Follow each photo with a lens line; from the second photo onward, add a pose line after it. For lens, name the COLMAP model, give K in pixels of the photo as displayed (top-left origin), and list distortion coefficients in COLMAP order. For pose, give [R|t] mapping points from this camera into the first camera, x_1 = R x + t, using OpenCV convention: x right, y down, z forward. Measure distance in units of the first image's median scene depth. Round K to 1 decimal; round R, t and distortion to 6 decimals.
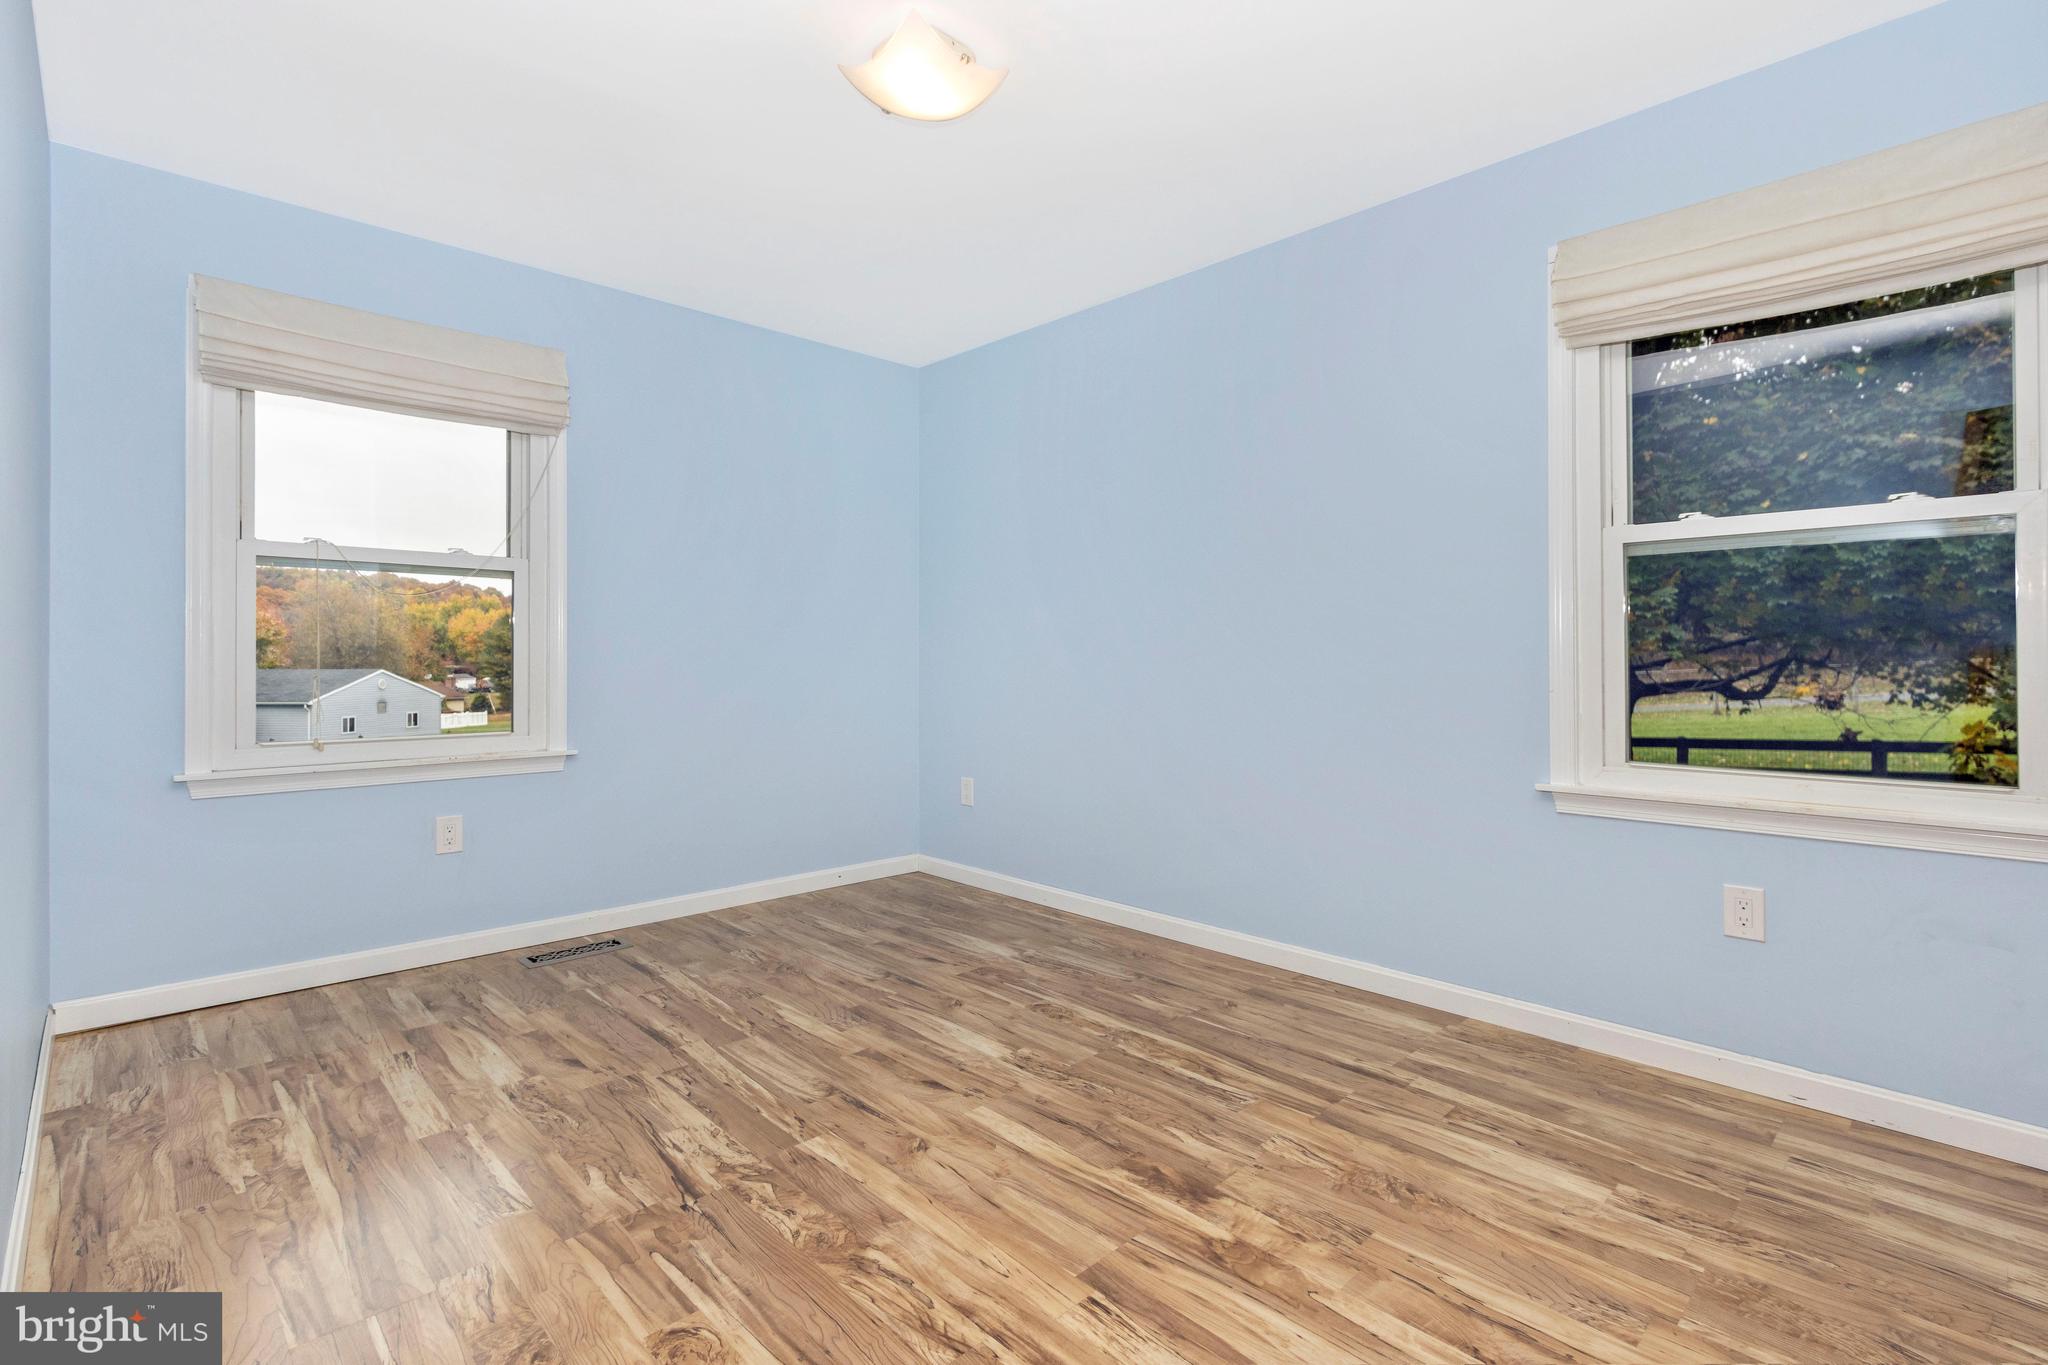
lens RADIAL K [[952.5, 0, 1031.4], [0, 952.5, 679.8], [0, 0, 1]] dist [0.003723, -0.001397]
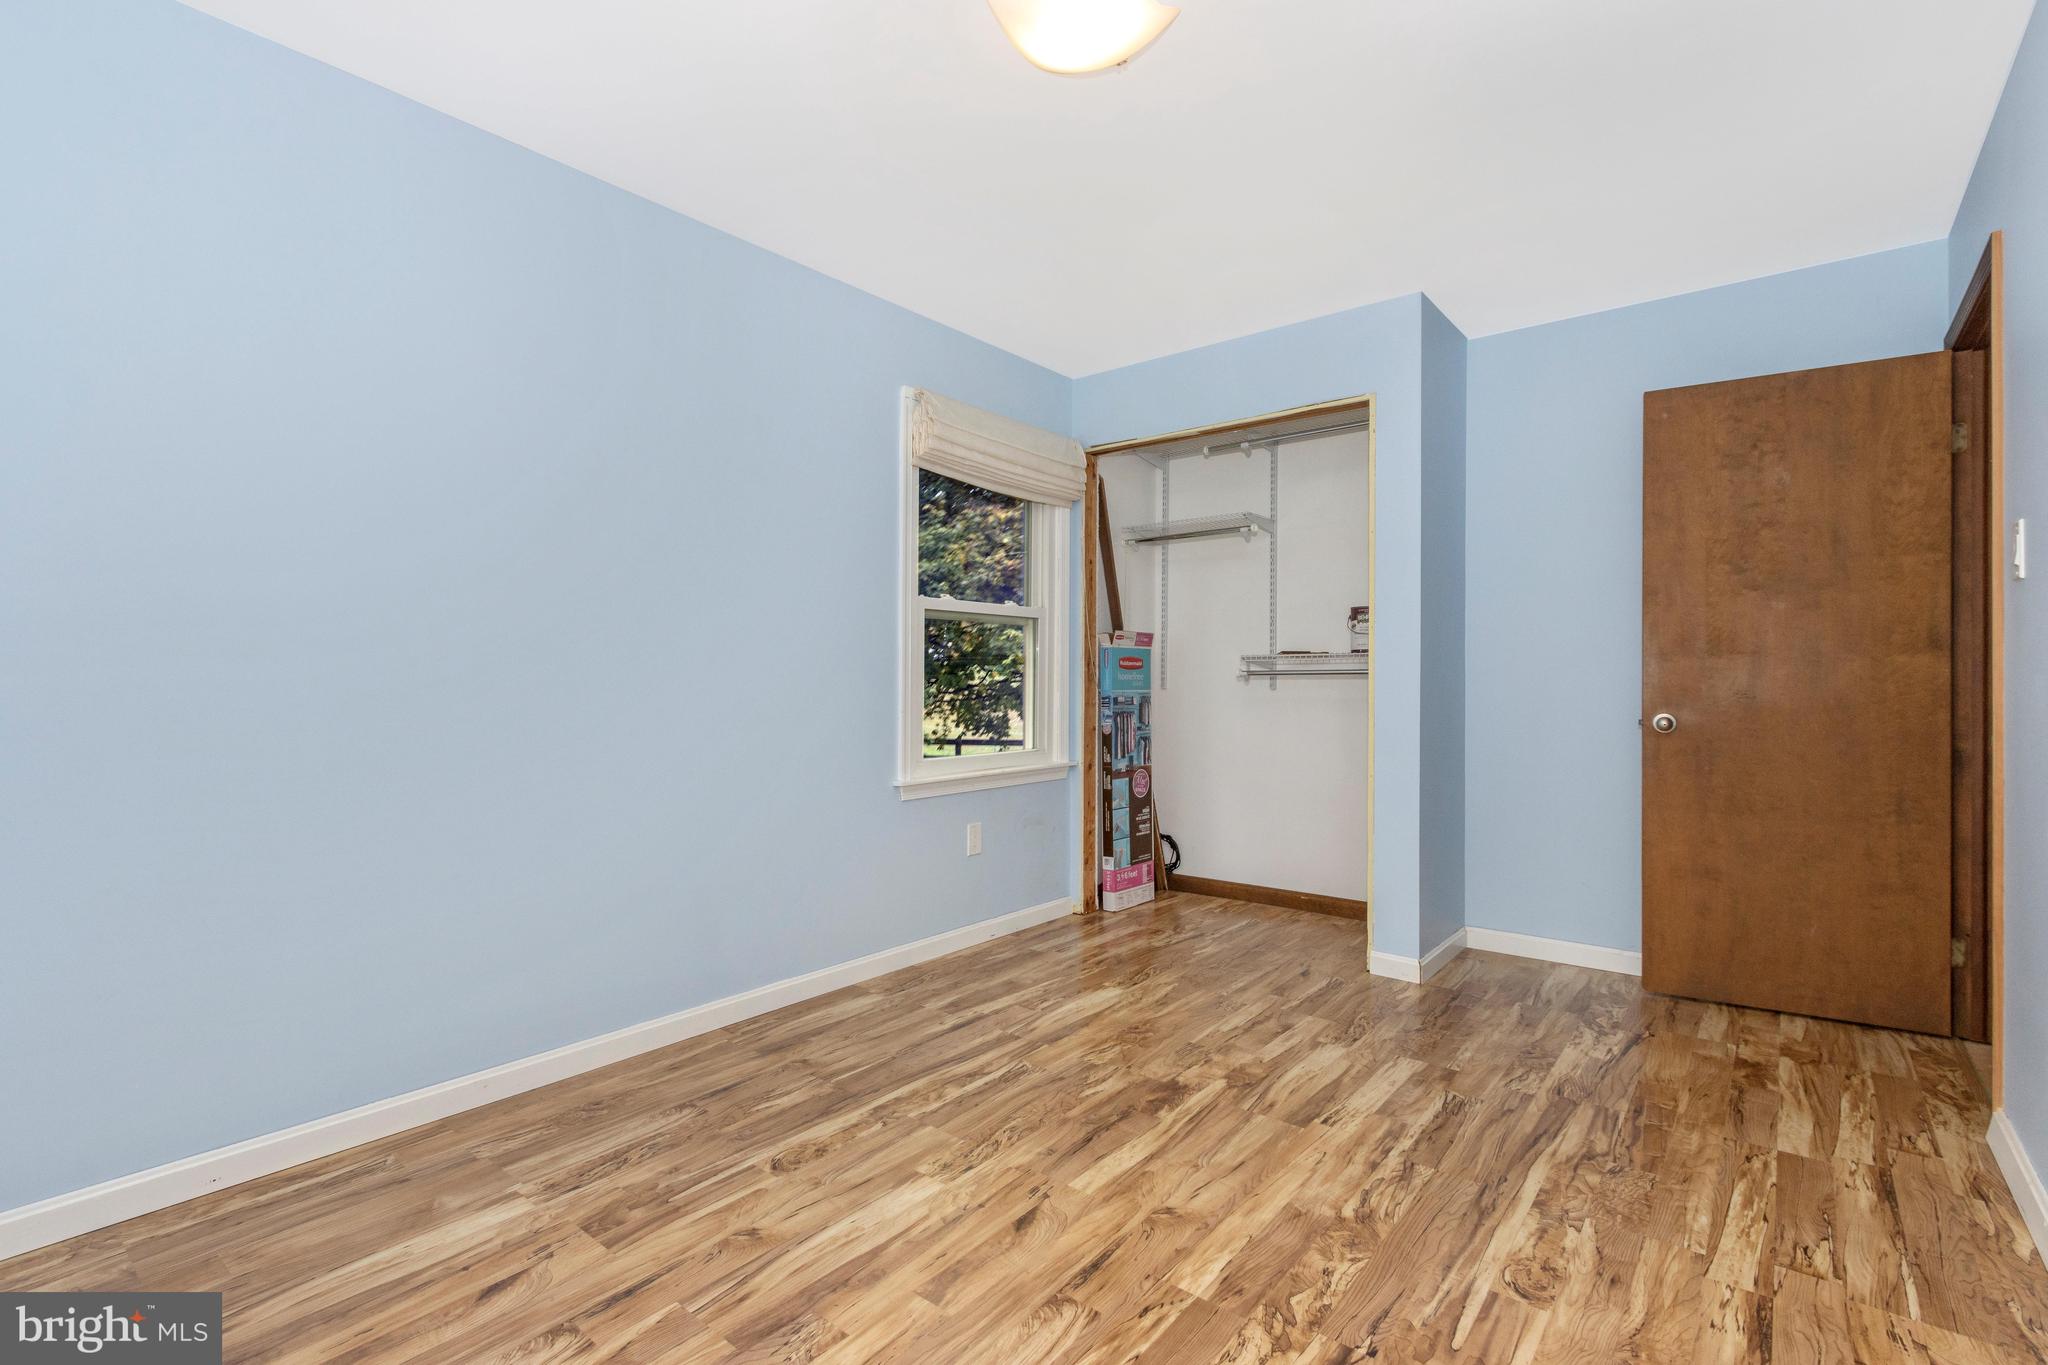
lens RADIAL K [[952.5, 0, 1025.7], [0, 952.5, 690.8], [0, 0, 1]] dist [0.003723, -0.001397]
pose [[-0.126784, -0.010718, 0.991872, -0.976635], [0.021199, 0.999684, 0.013512, -0.038016], [-0.991704, 0.022740, -0.126517, 1.185994]]
